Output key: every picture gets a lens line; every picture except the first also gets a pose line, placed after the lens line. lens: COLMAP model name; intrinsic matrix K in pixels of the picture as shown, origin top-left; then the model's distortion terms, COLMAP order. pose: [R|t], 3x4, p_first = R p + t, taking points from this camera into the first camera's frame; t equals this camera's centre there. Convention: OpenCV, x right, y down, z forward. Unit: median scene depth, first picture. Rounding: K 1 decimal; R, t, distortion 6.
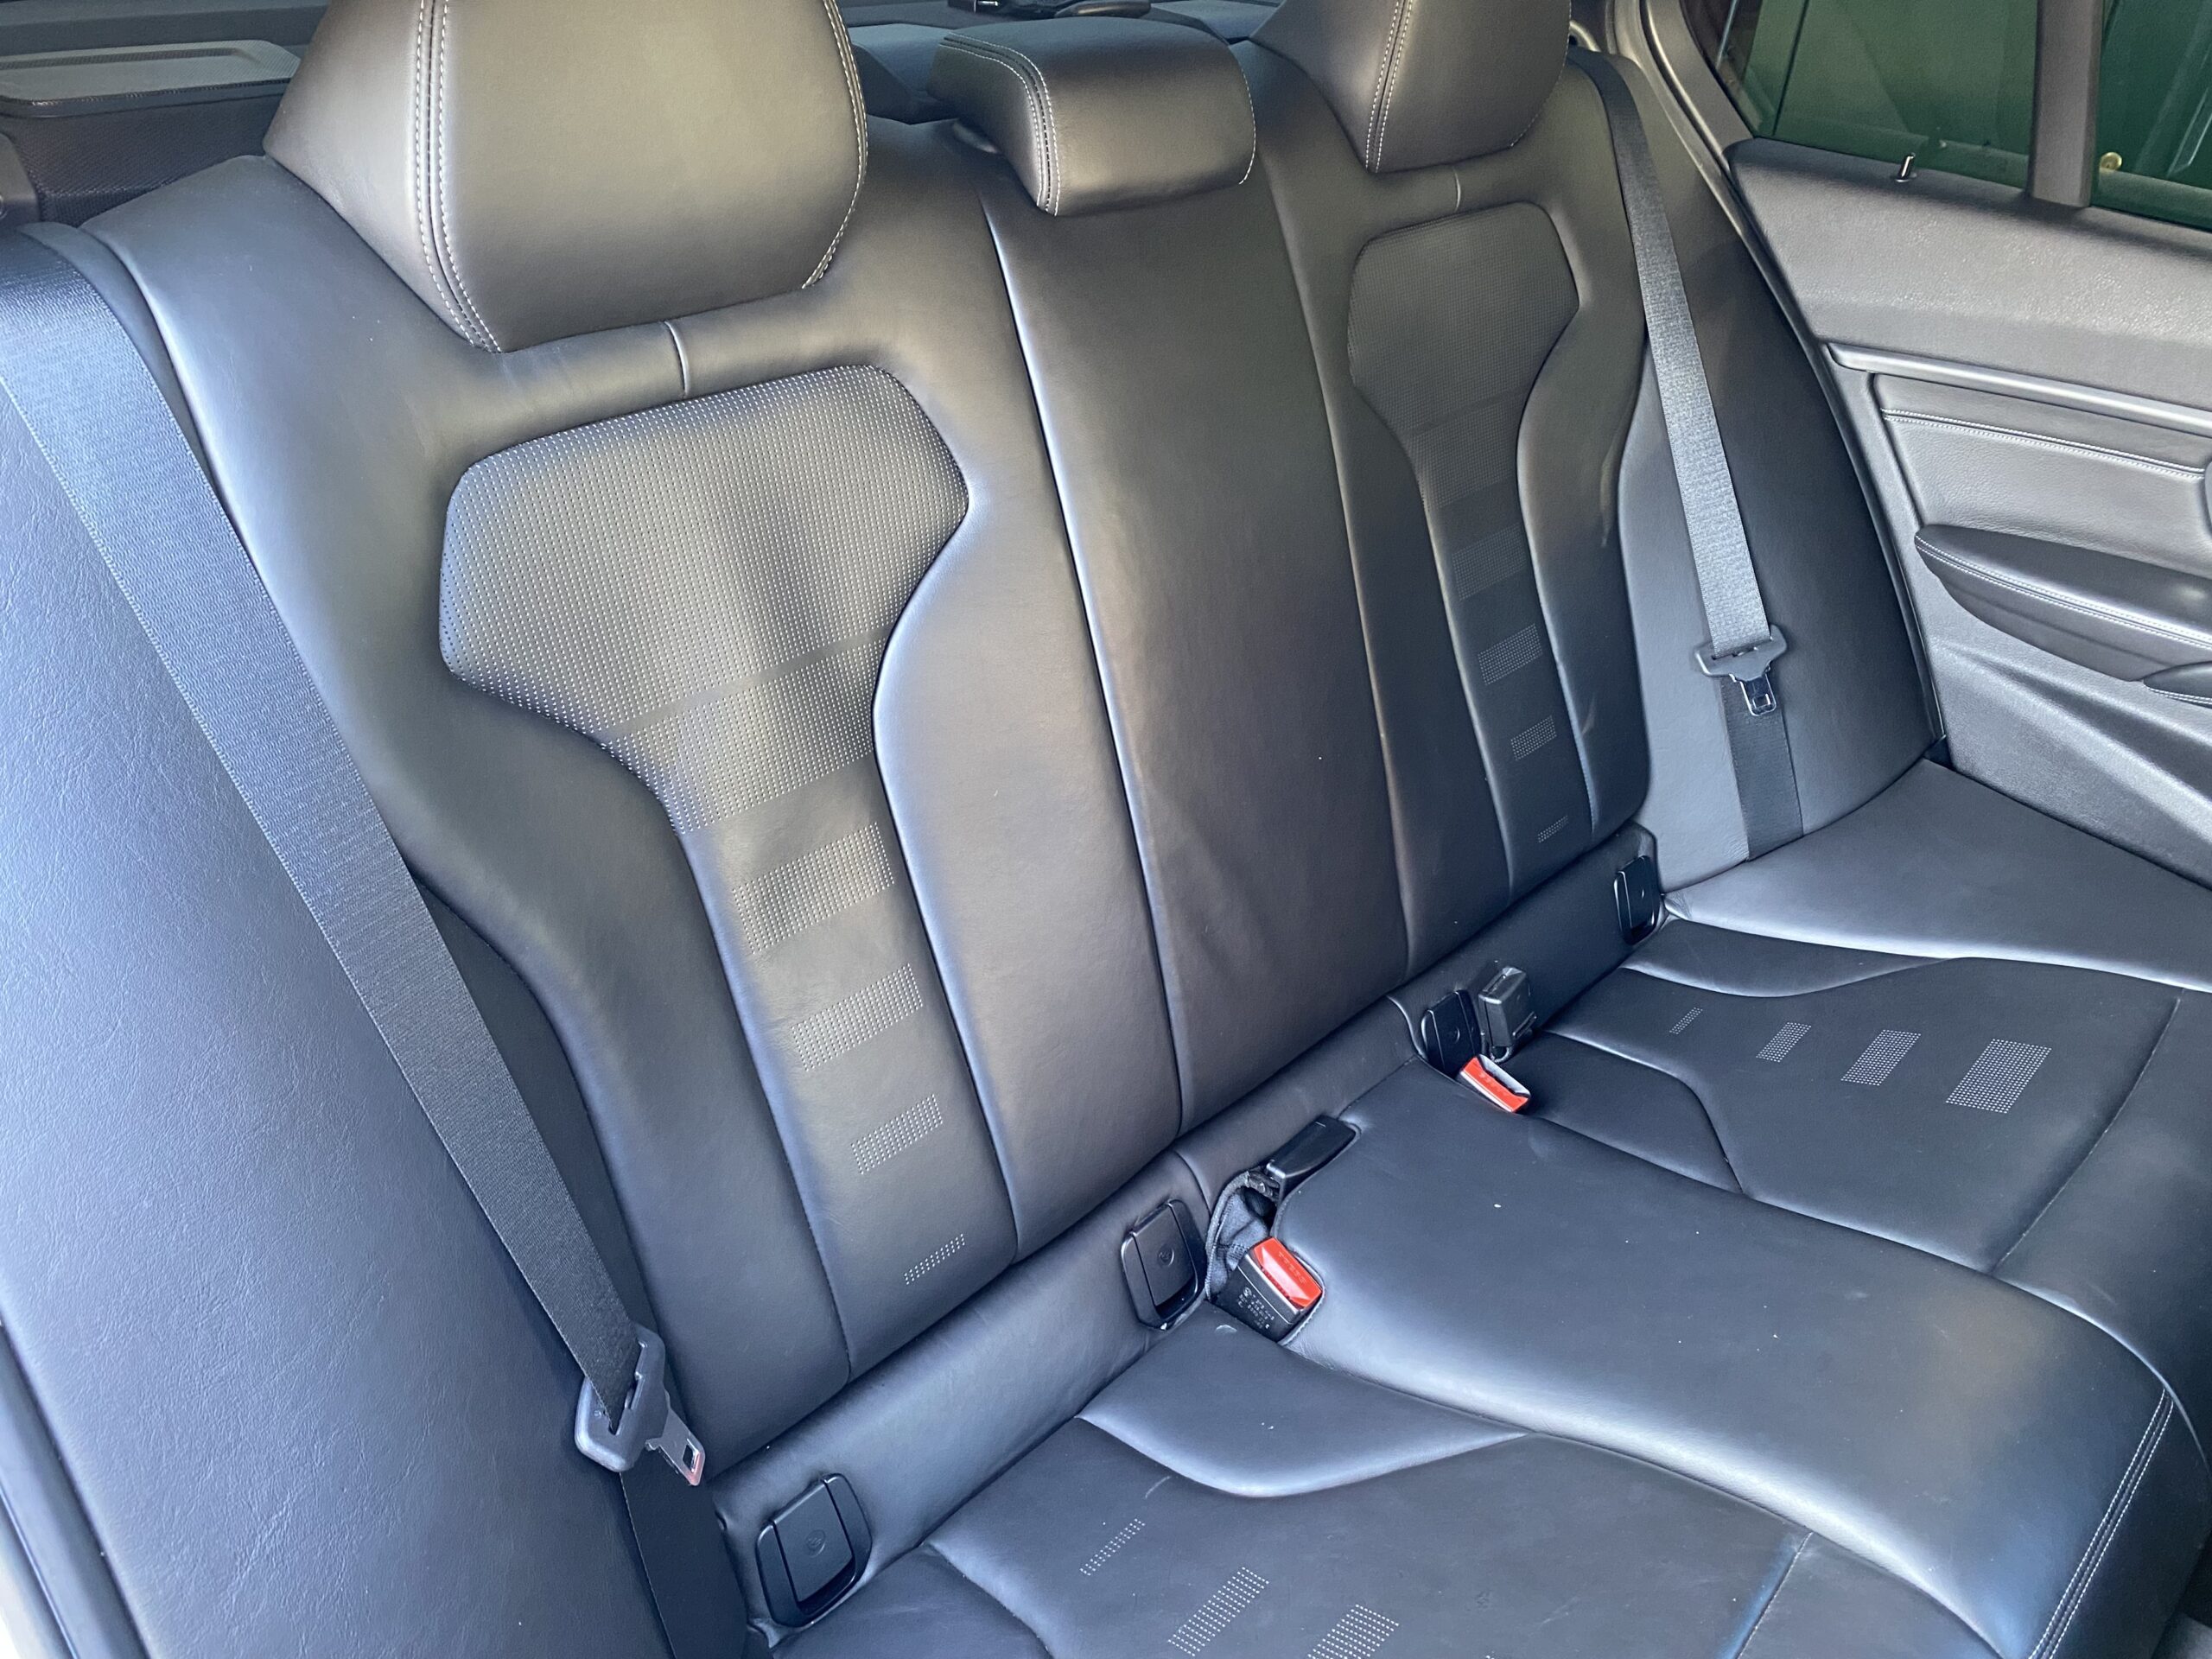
lens RADIAL K [[1667.7, 0, 1089.3], [0, 1667.7, 834.1], [0, 0, 1]] dist [0.030674, -0.029846]
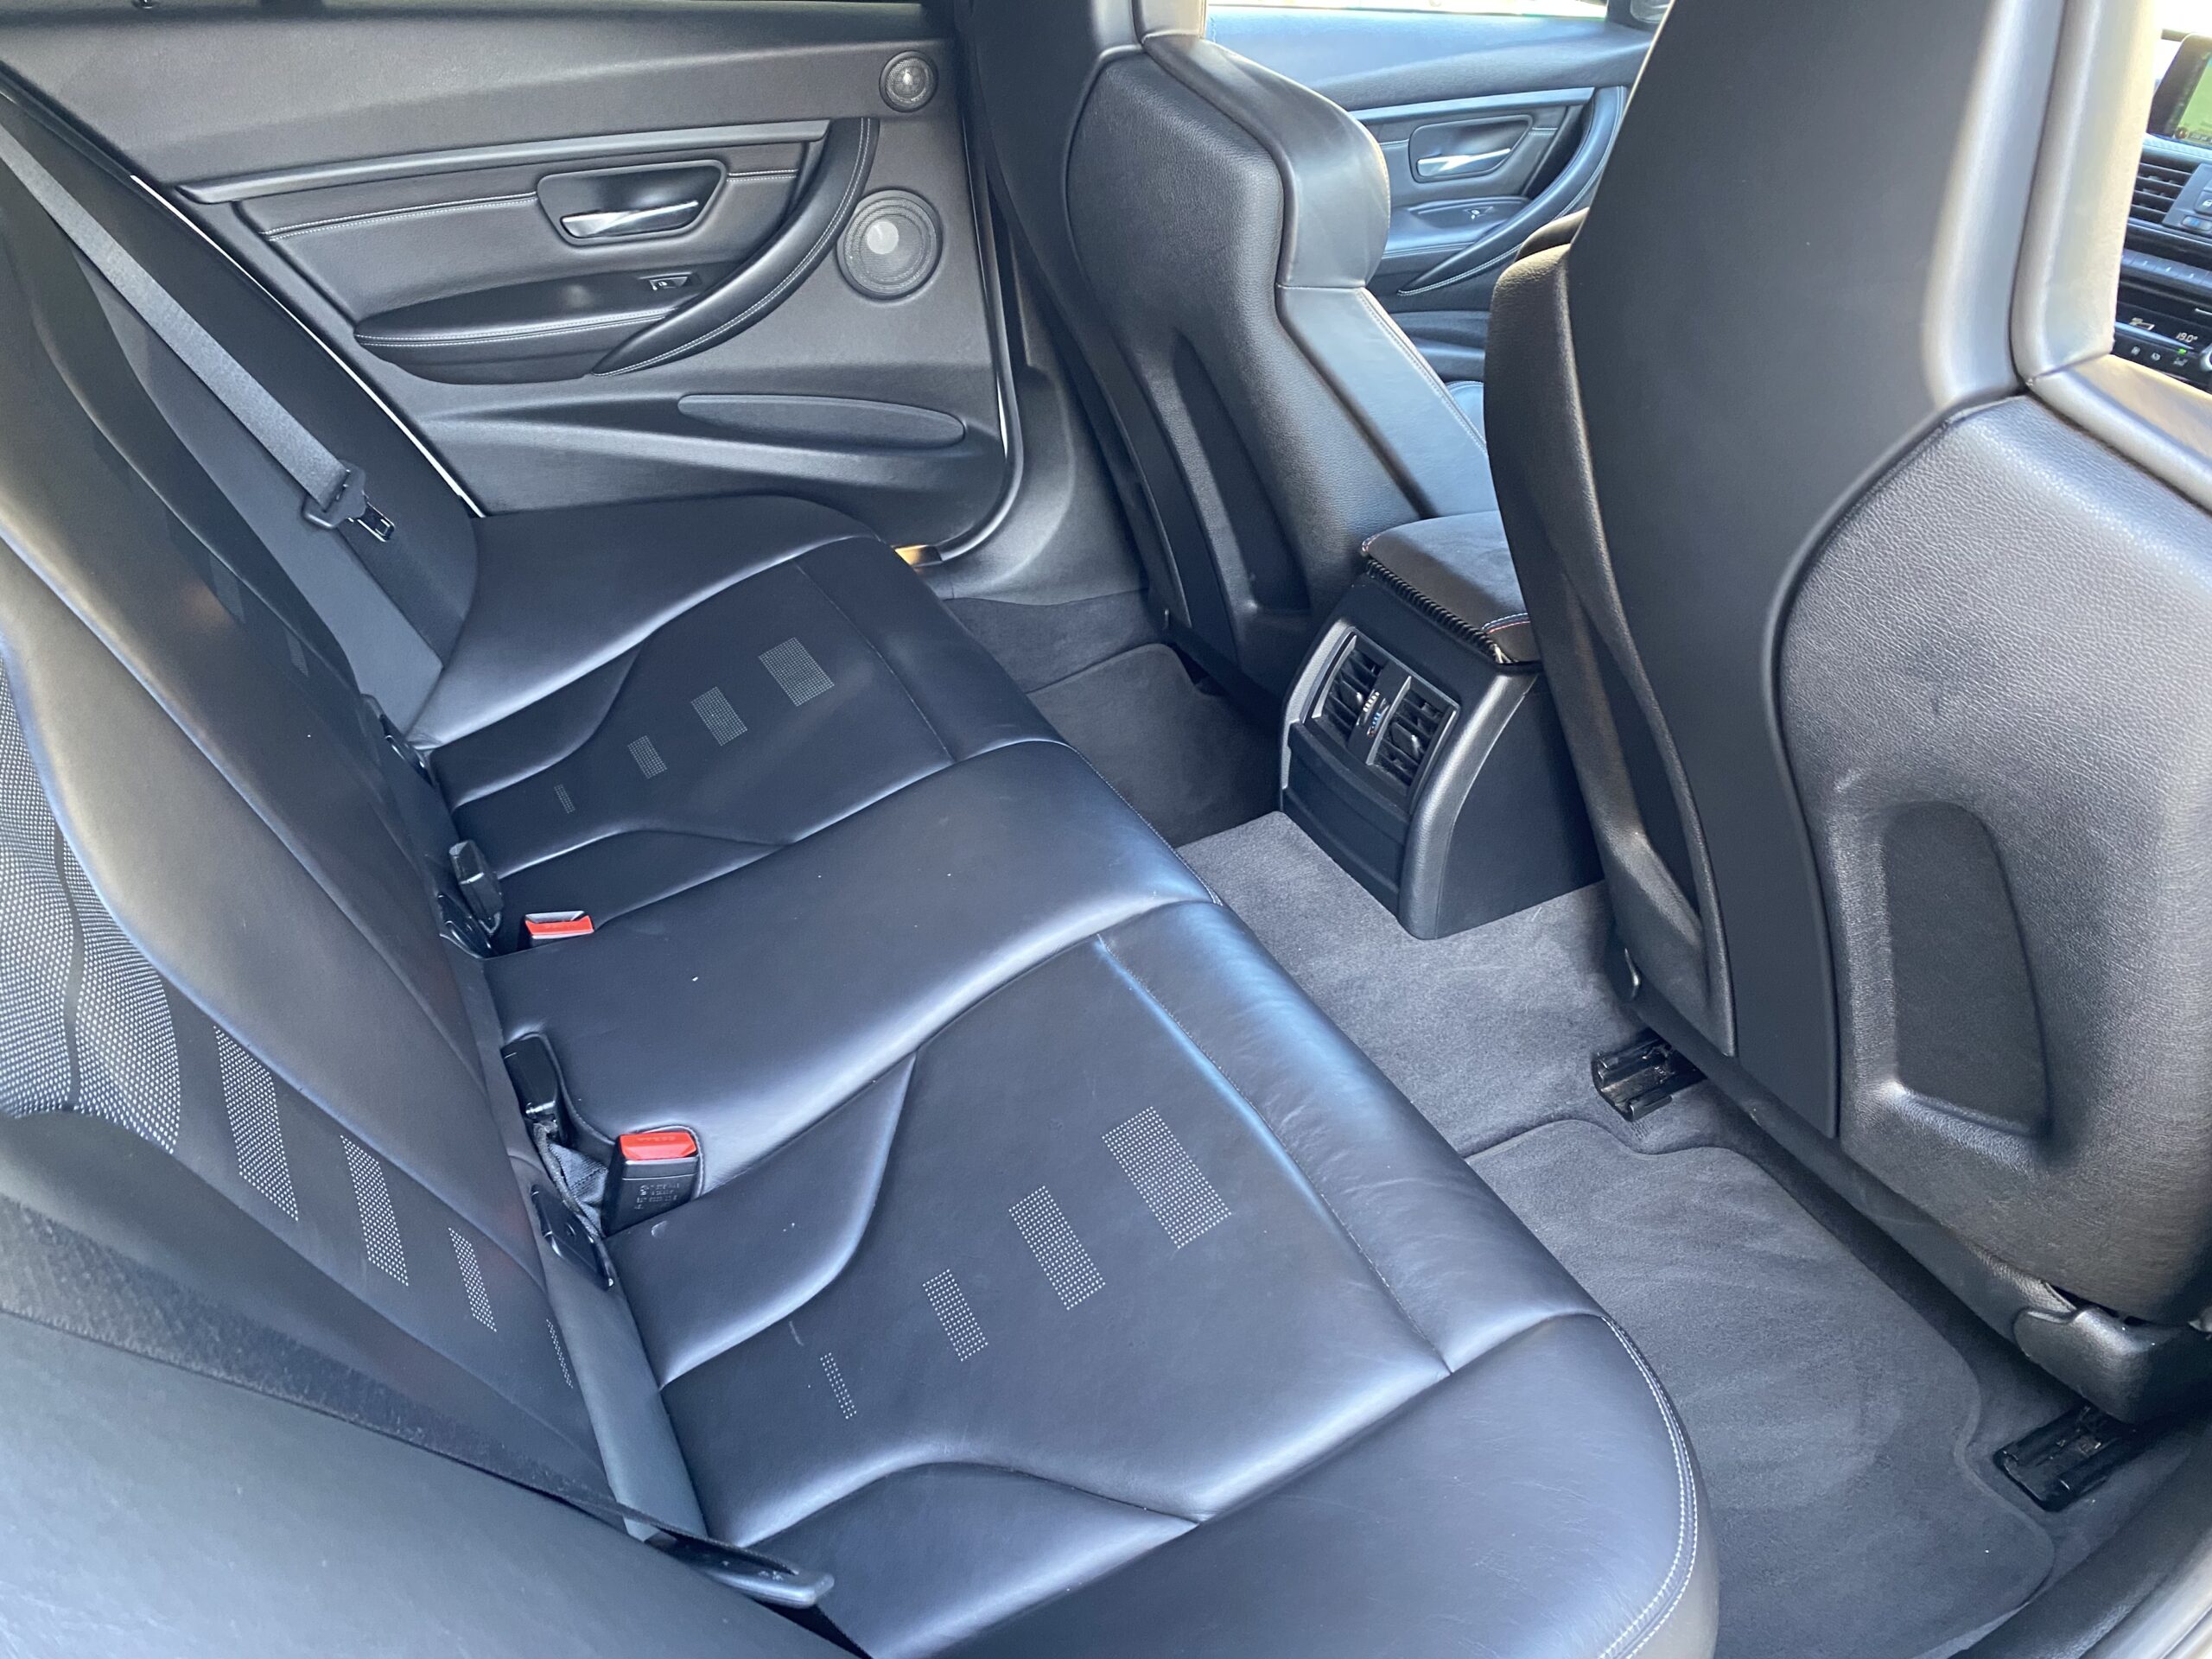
lens RADIAL K [[1667.7, 0, 1089.3], [0, 1667.7, 834.1], [0, 0, 1]] dist [0.030674, -0.029846]
pose [[0.321664, -0.572583, 0.754109, -0.353385], [0.490501, 0.782007, 0.384543, -0.116762], [-0.809902, 0.246198, 0.532396, 0.145197]]
